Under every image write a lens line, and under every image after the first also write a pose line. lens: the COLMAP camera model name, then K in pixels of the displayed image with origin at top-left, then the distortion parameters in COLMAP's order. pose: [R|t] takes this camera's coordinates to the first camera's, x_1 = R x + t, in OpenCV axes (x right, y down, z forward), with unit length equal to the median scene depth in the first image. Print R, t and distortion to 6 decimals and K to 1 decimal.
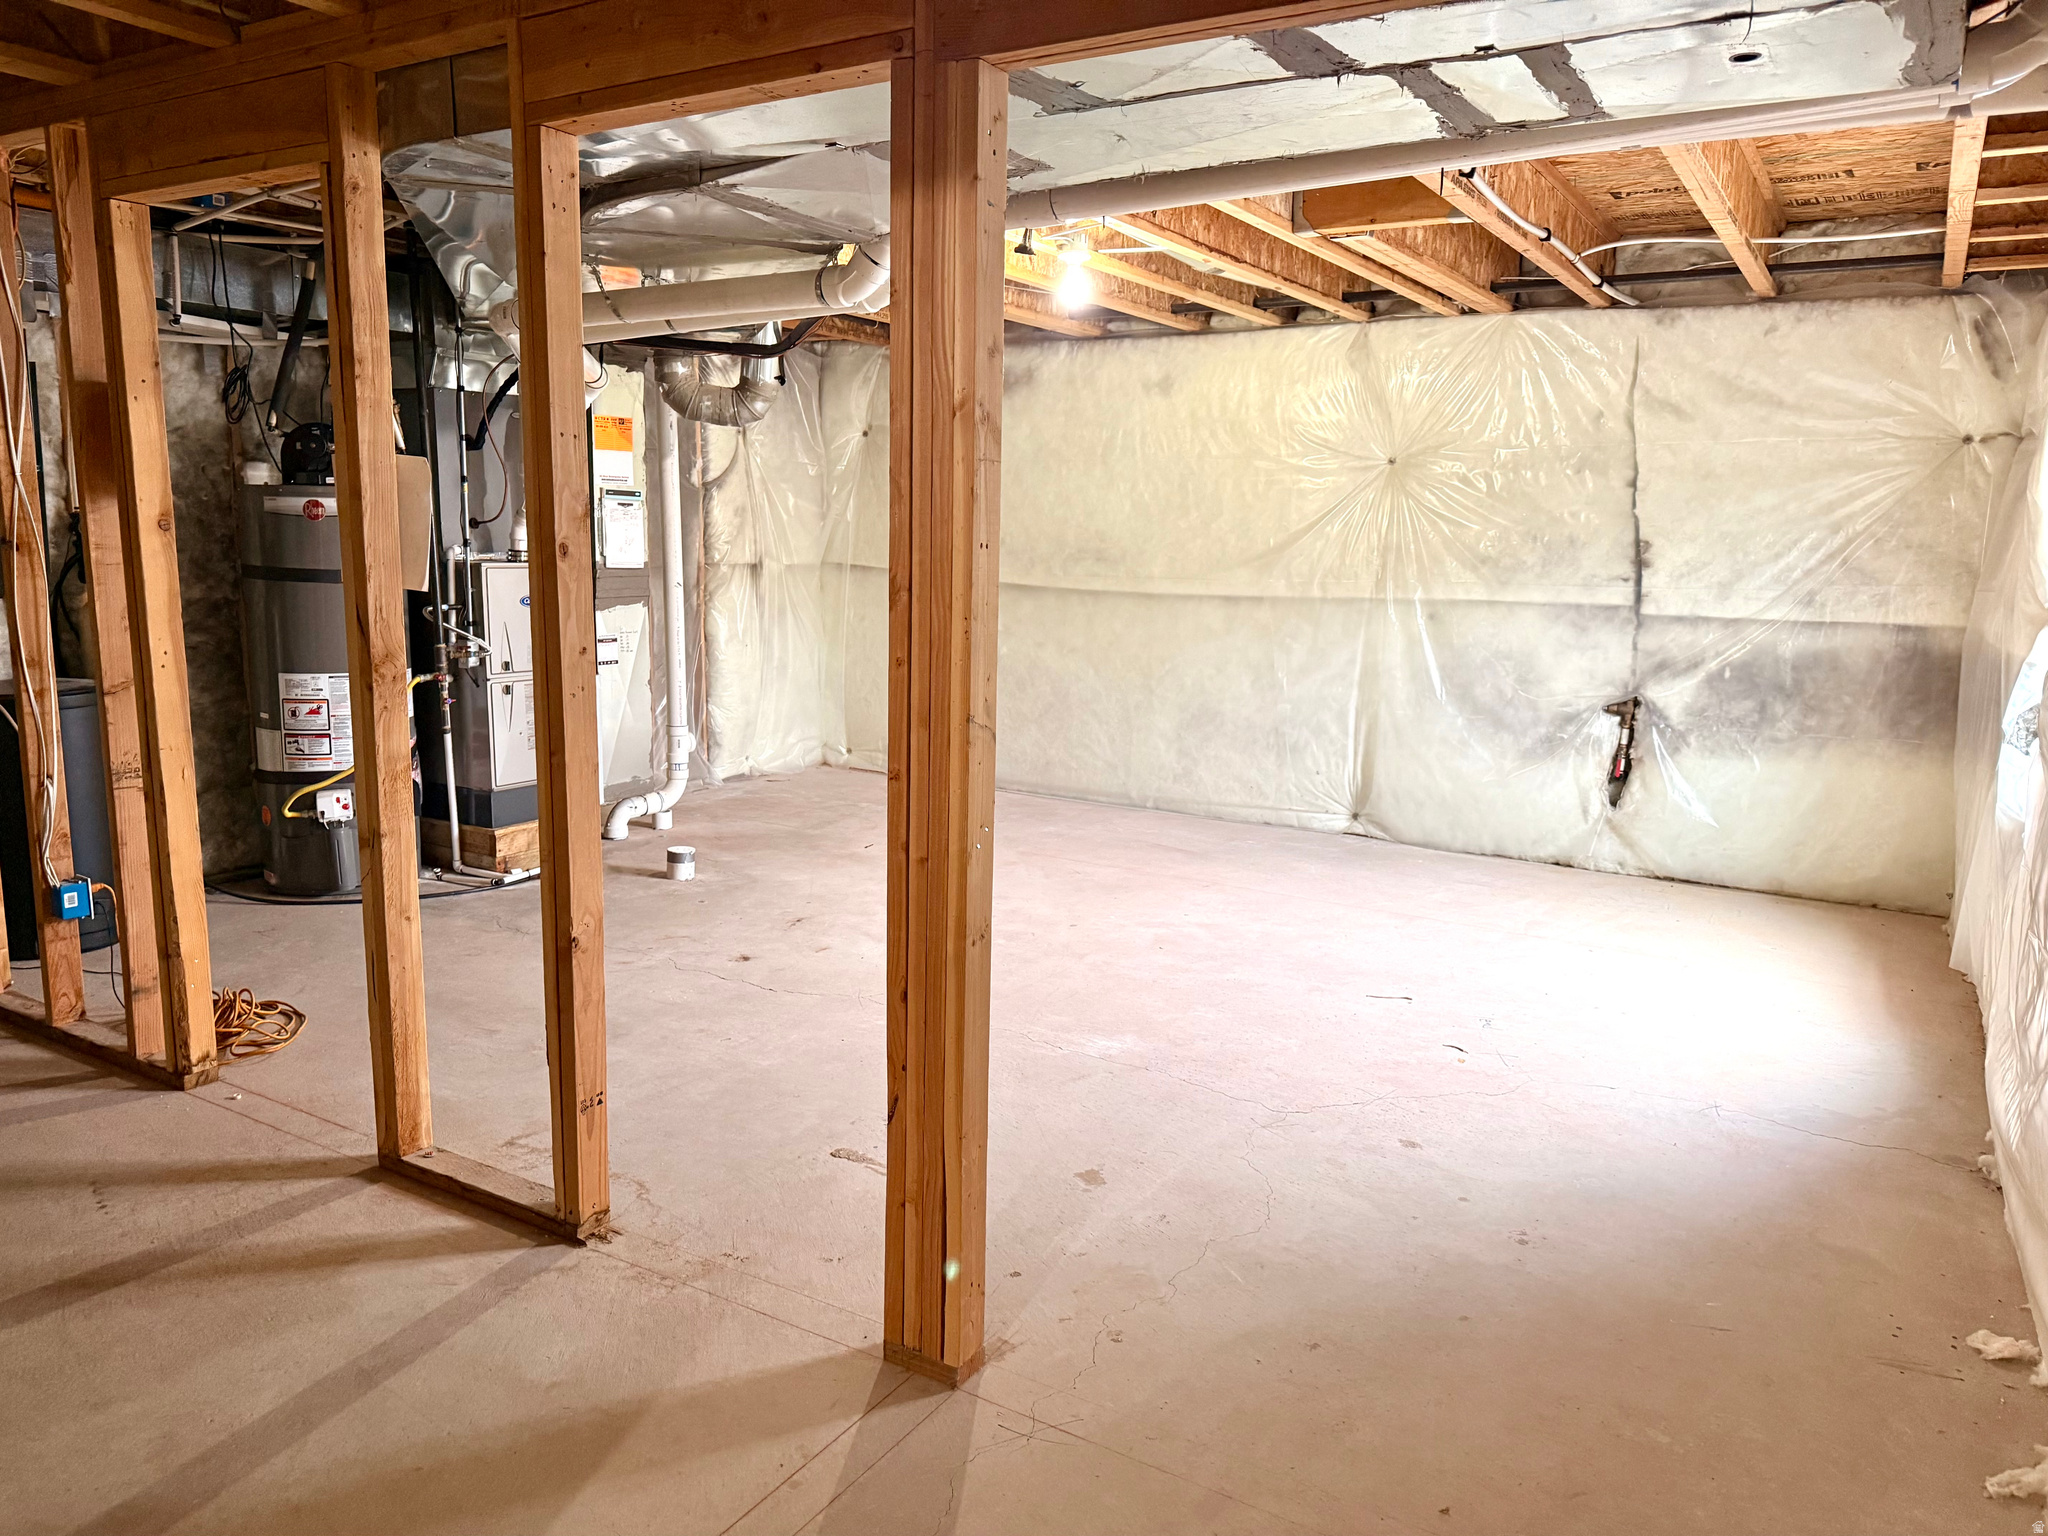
lens RADIAL K [[1447.4, 0, 1034.2], [0, 1447.4, 757.7], [0, 0, 1]] dist [0.058553, -0.061910]
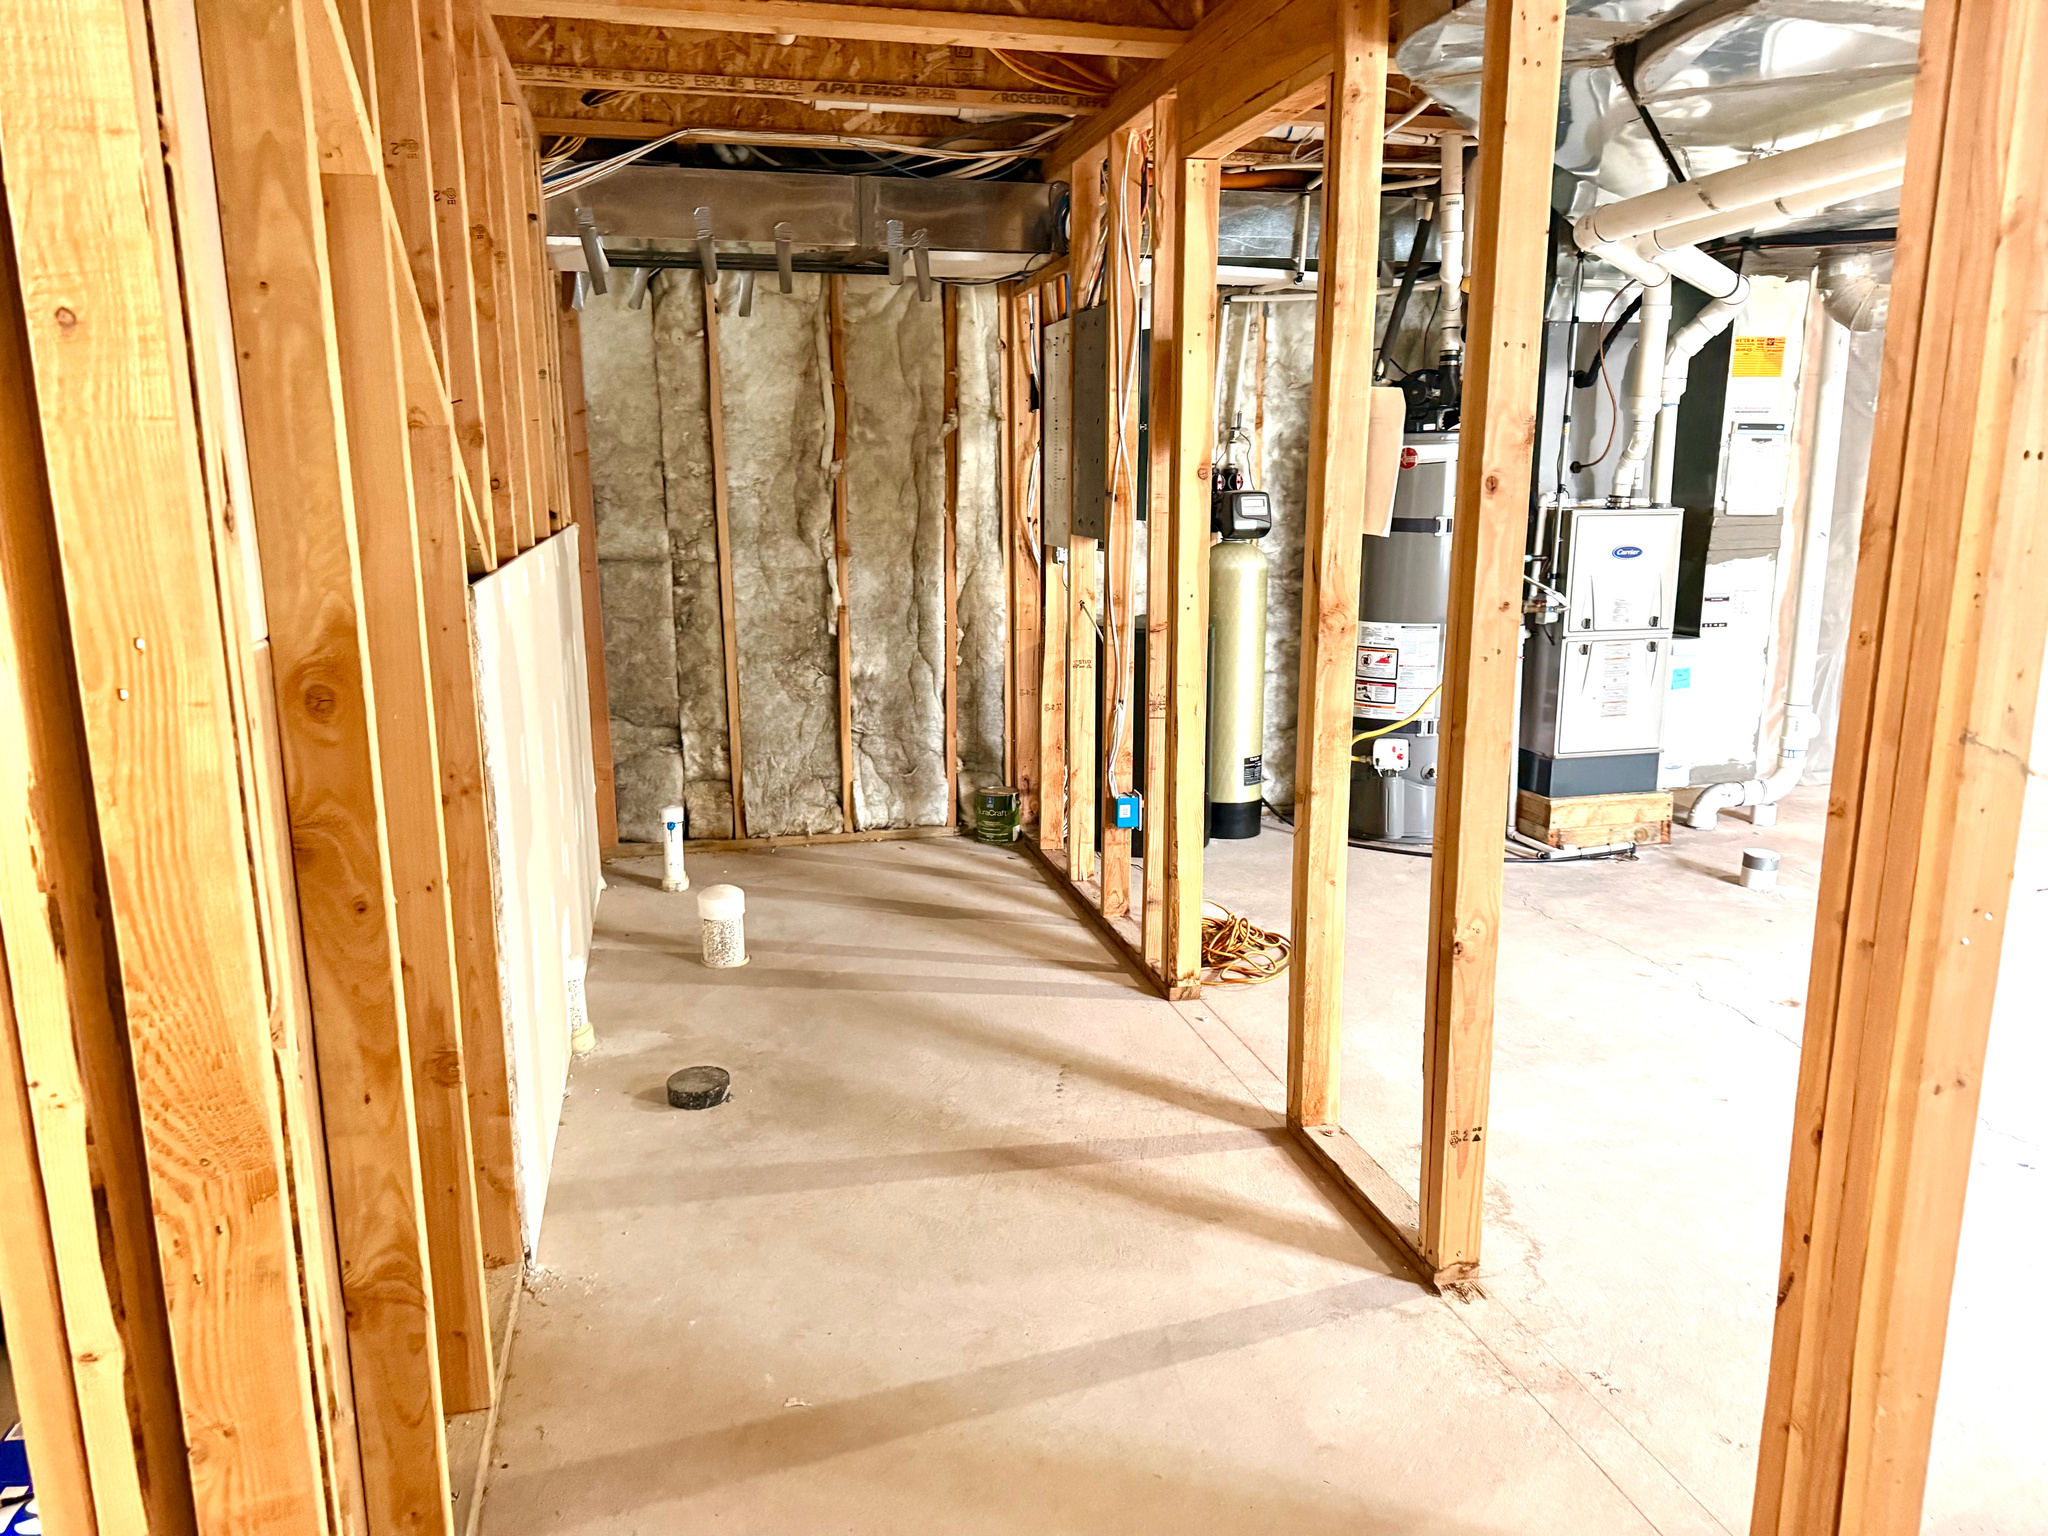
lens RADIAL K [[1447.4, 0, 1025.7], [0, 1447.4, 763.7], [0, 0, 1]] dist [0.058553, -0.061910]
pose [[0.701441, 0.119971, -0.702558, 0.083072], [-0.096242, 0.992647, 0.073418, -0.016643], [0.706200, 0.016117, 0.707829, 0.192294]]
